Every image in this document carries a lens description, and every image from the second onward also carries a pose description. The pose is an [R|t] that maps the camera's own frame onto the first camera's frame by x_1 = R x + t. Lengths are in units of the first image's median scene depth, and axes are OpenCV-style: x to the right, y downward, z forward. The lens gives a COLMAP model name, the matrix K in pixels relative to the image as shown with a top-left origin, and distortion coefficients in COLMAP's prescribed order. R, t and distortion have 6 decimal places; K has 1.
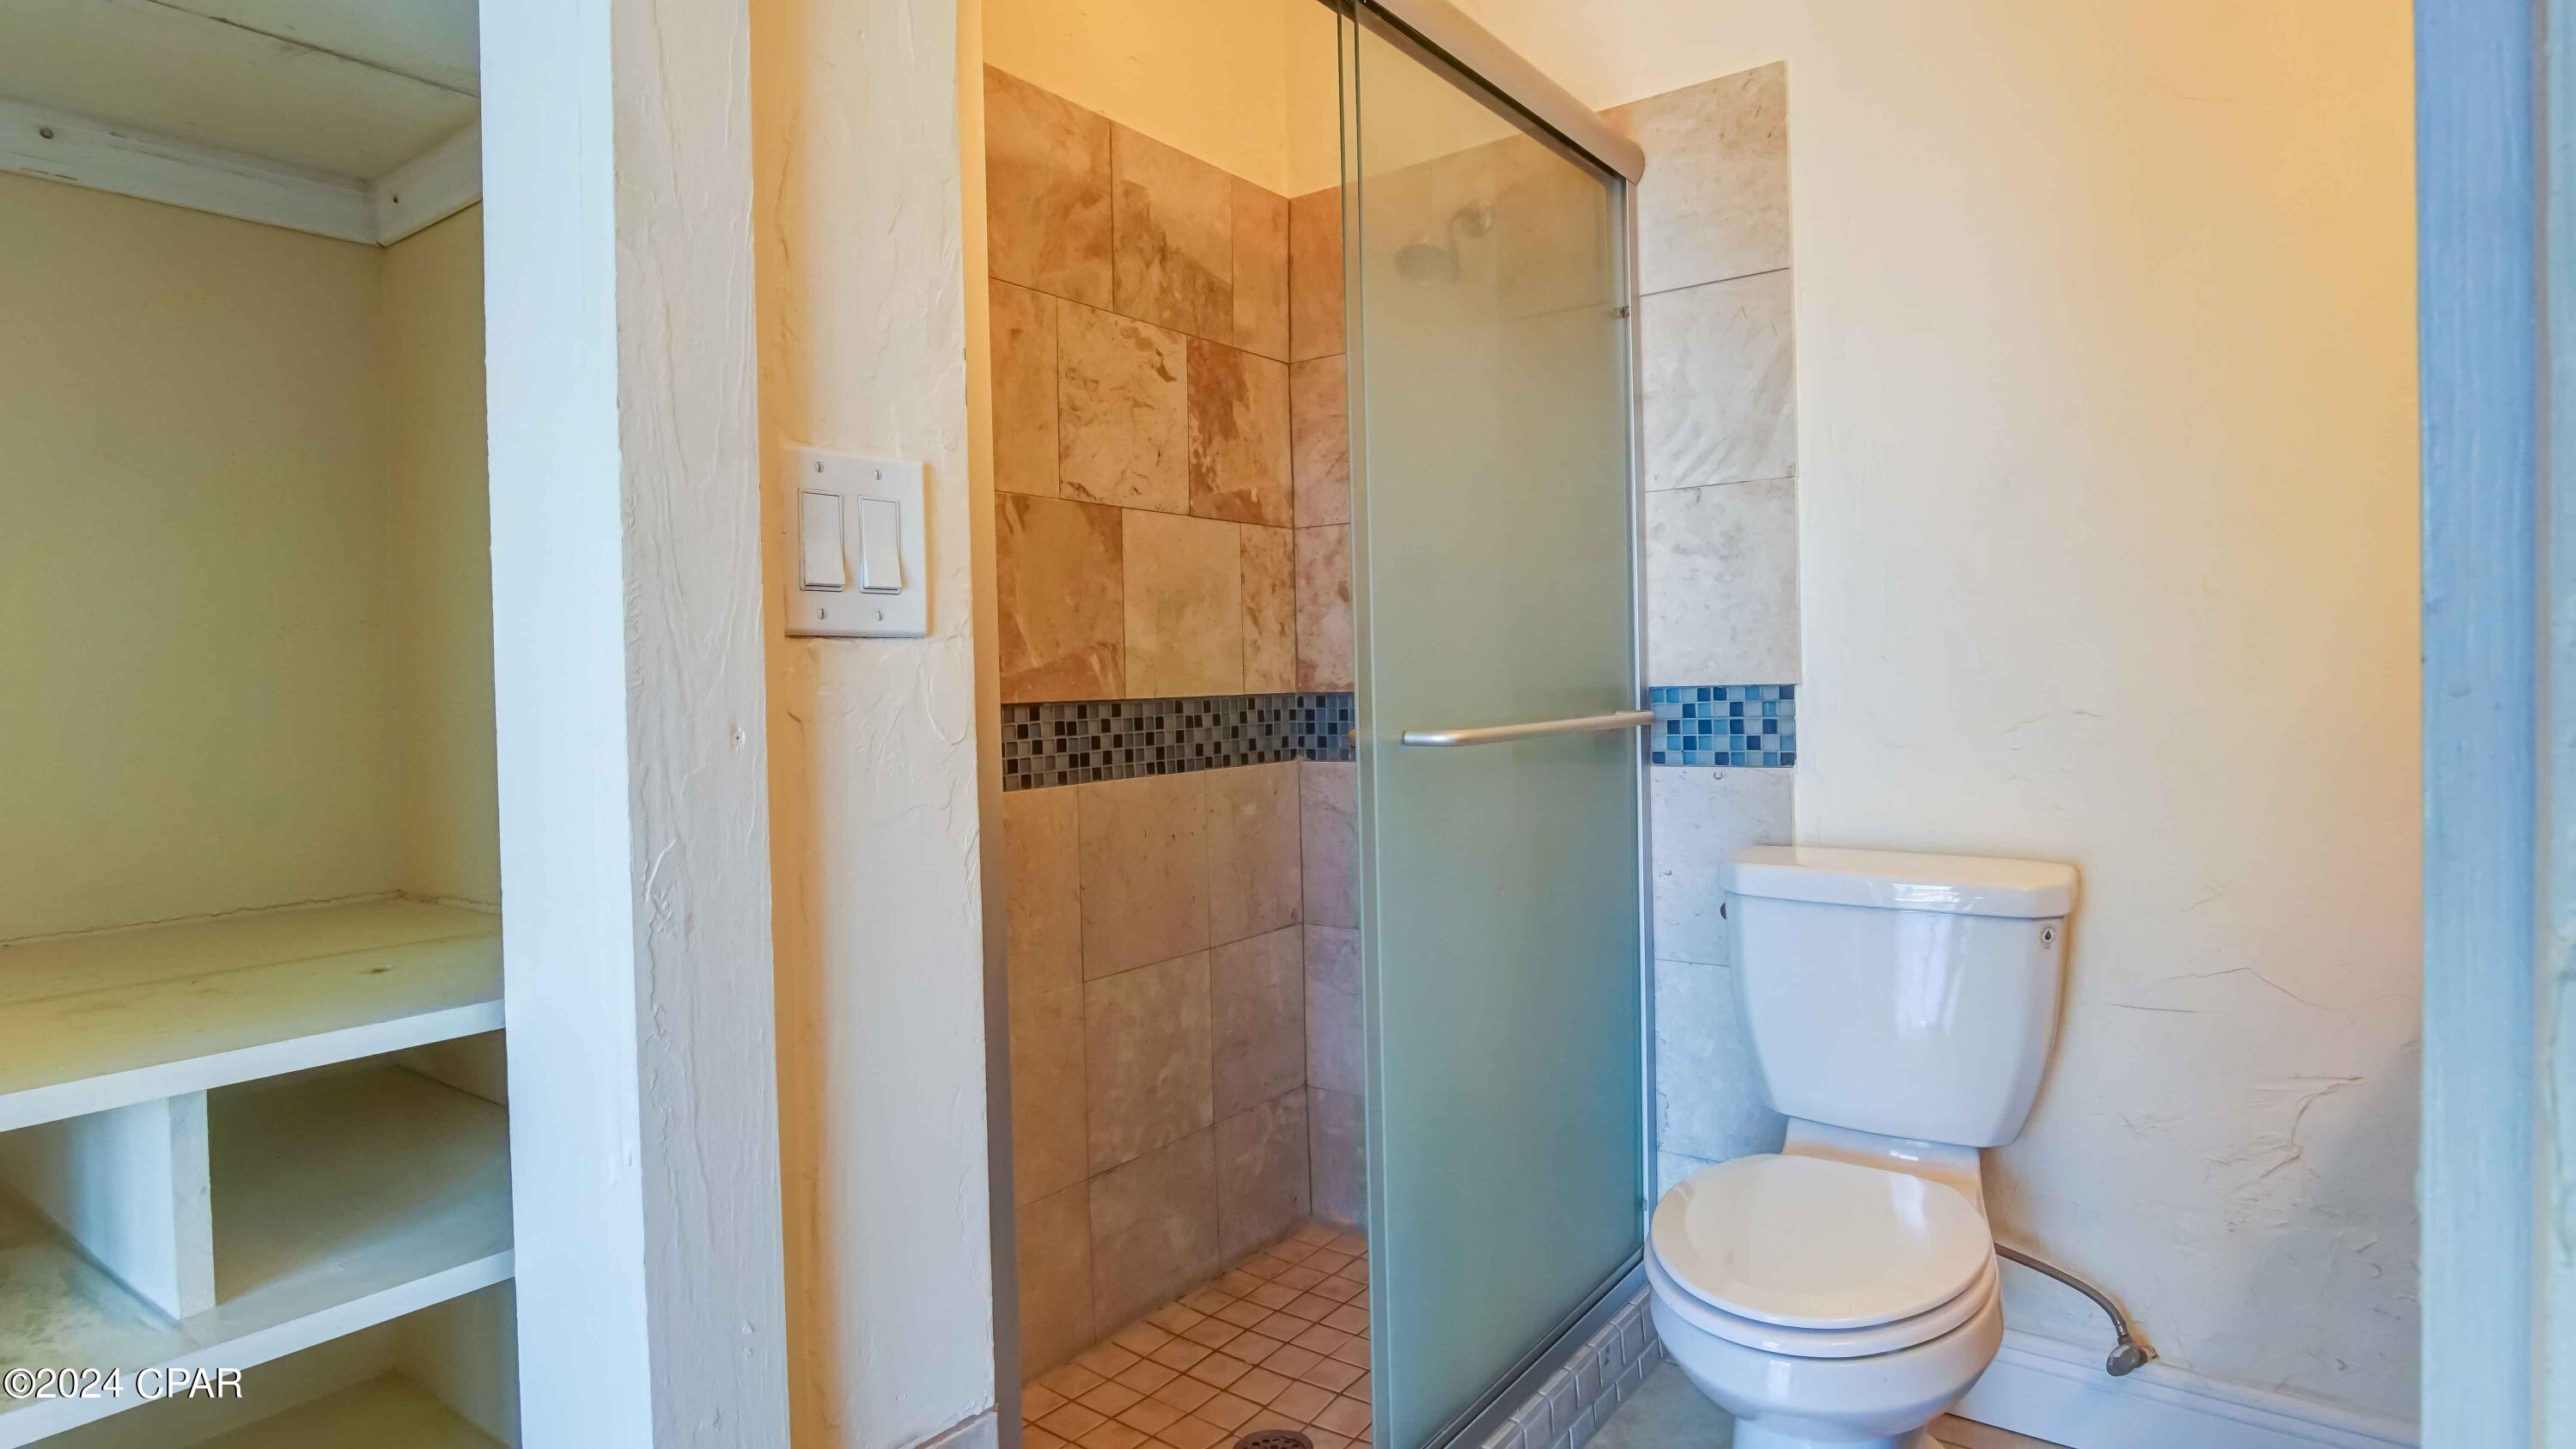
lens RADIAL K [[1400.8, 0, 1285.9], [0, 1400.8, 701.8], [0, 0, 1]] dist [-0.035365, 0.013598]
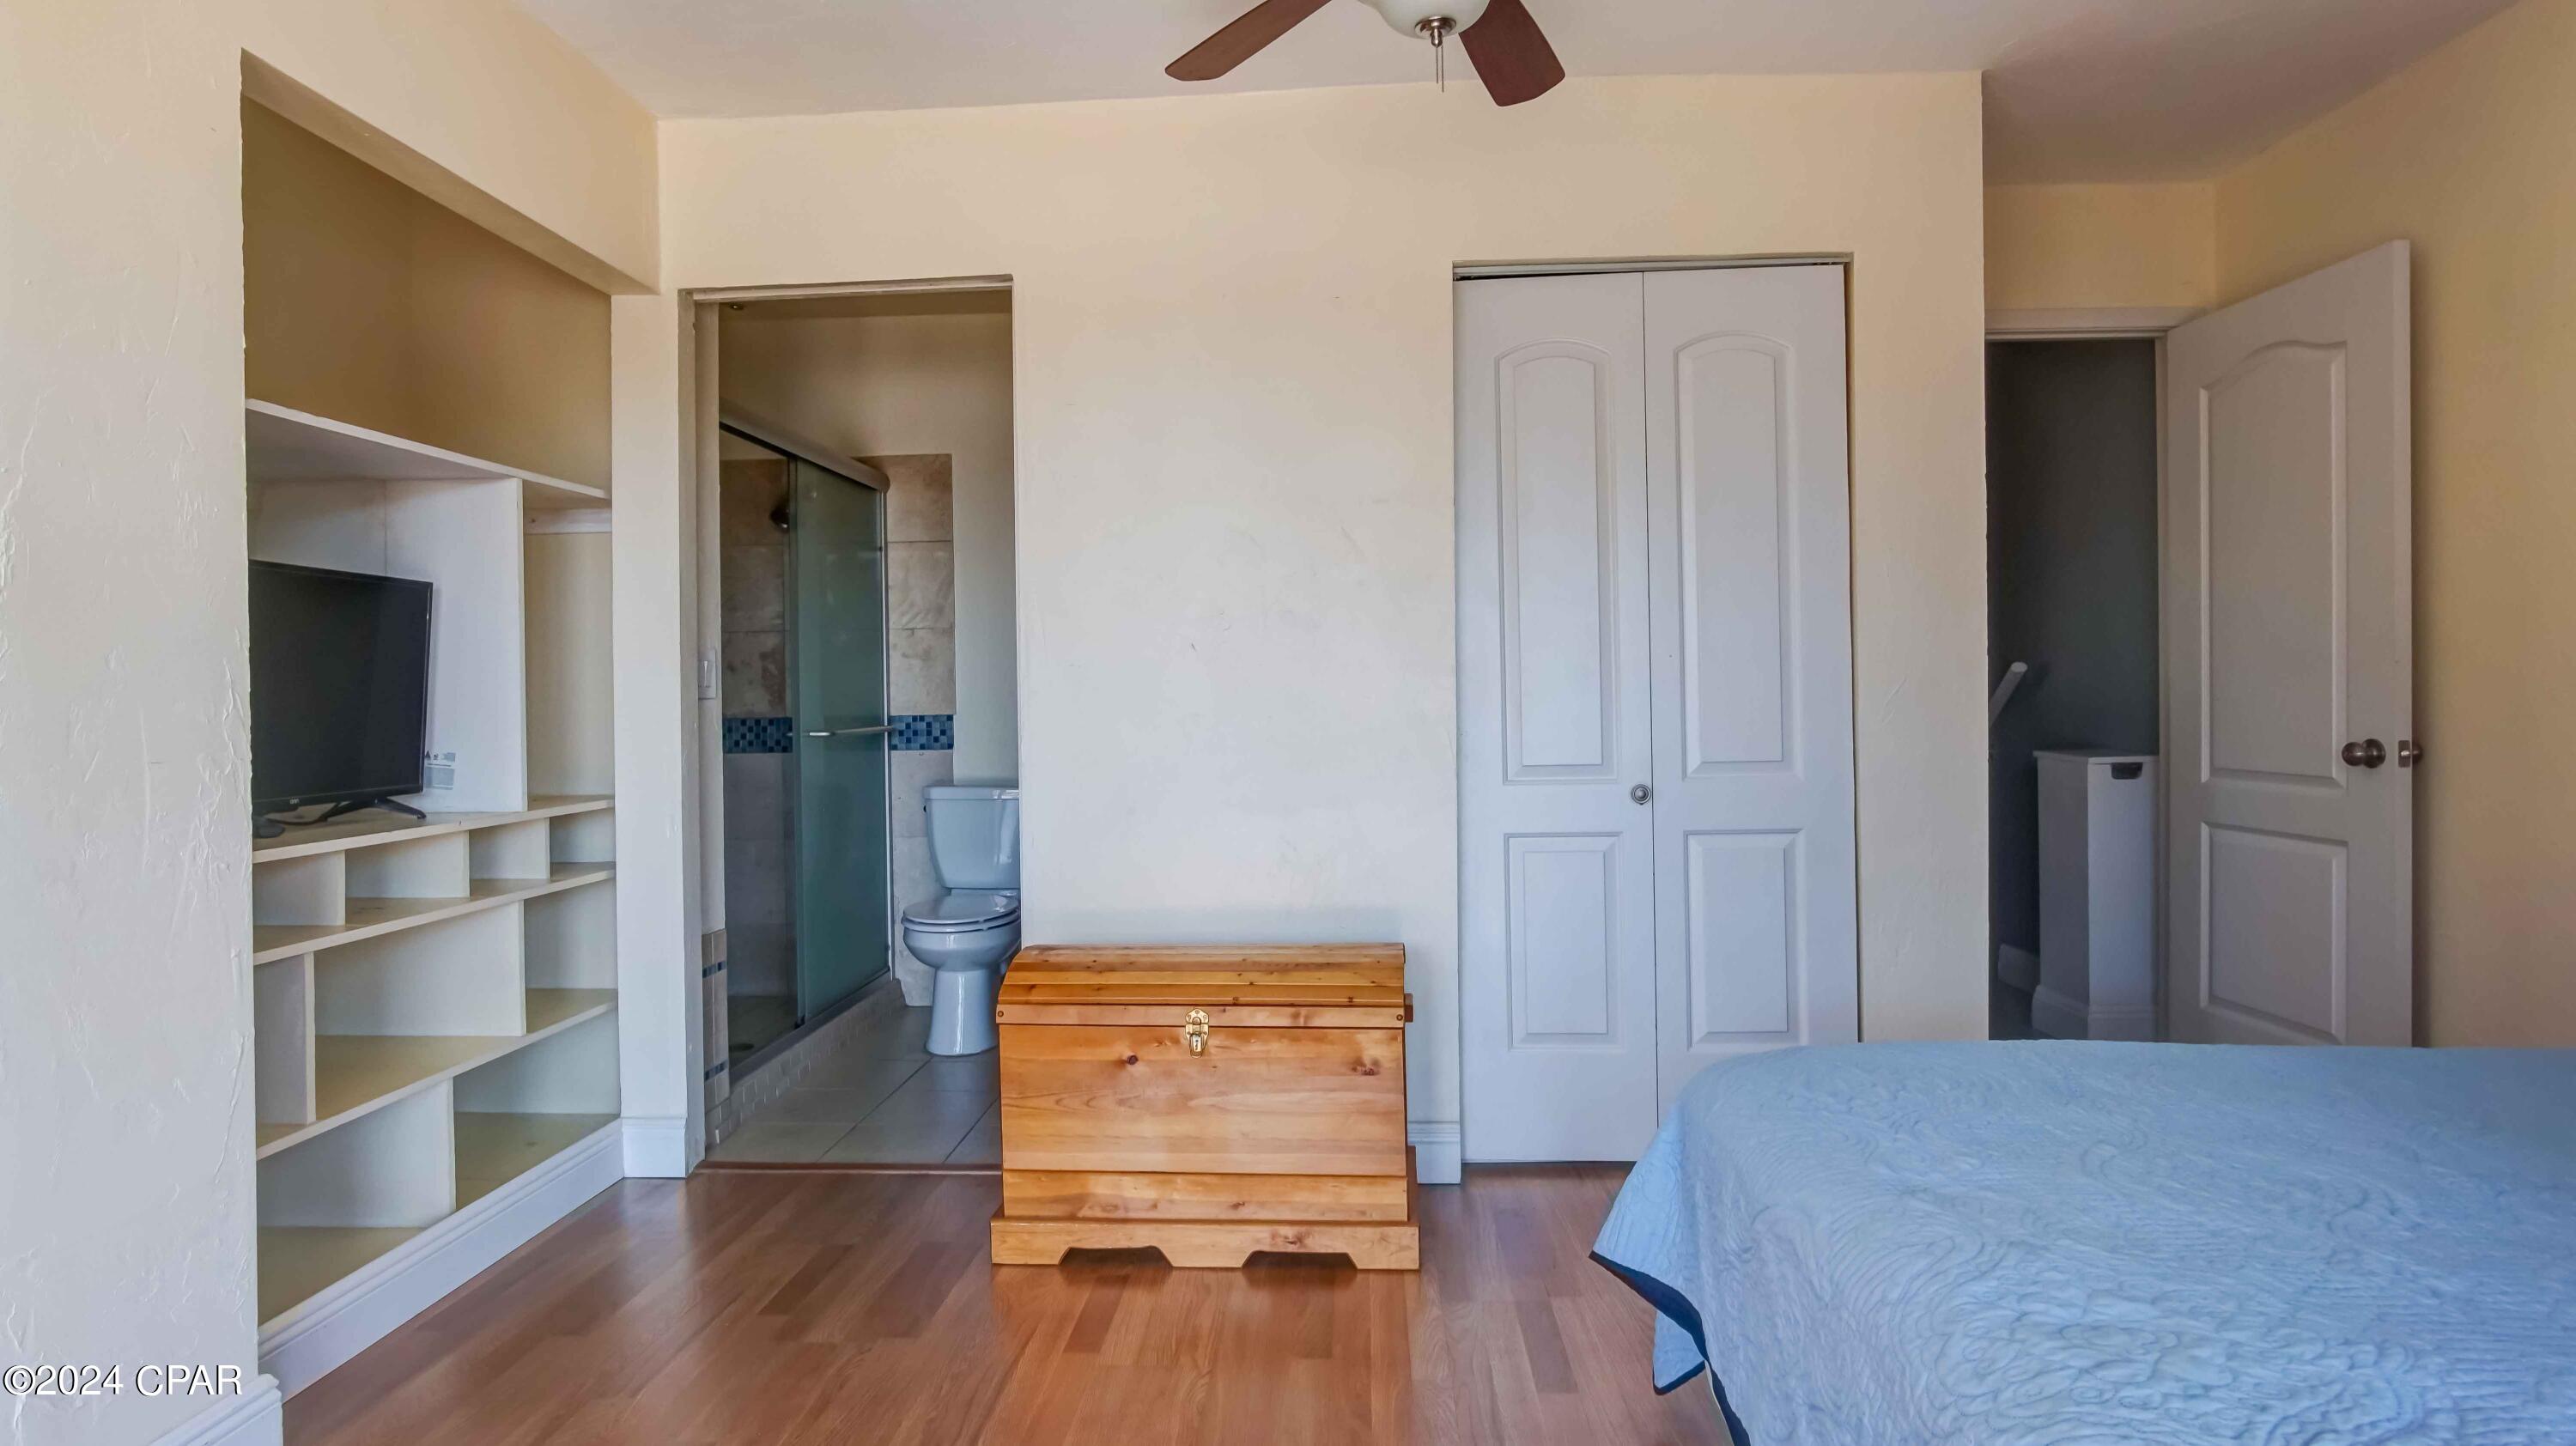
lens RADIAL K [[1398.2, 0, 1288.5], [0, 1398.2, 705.5], [0, 0, 1]] dist [-0.038956, 0.017438]
pose [[0.831813, 0.003105, 0.555048, -0.468555], [0.000018, 0.999984, -0.005622, -0.014561], [-0.555056, 0.004686, 0.831799, -1.264748]]
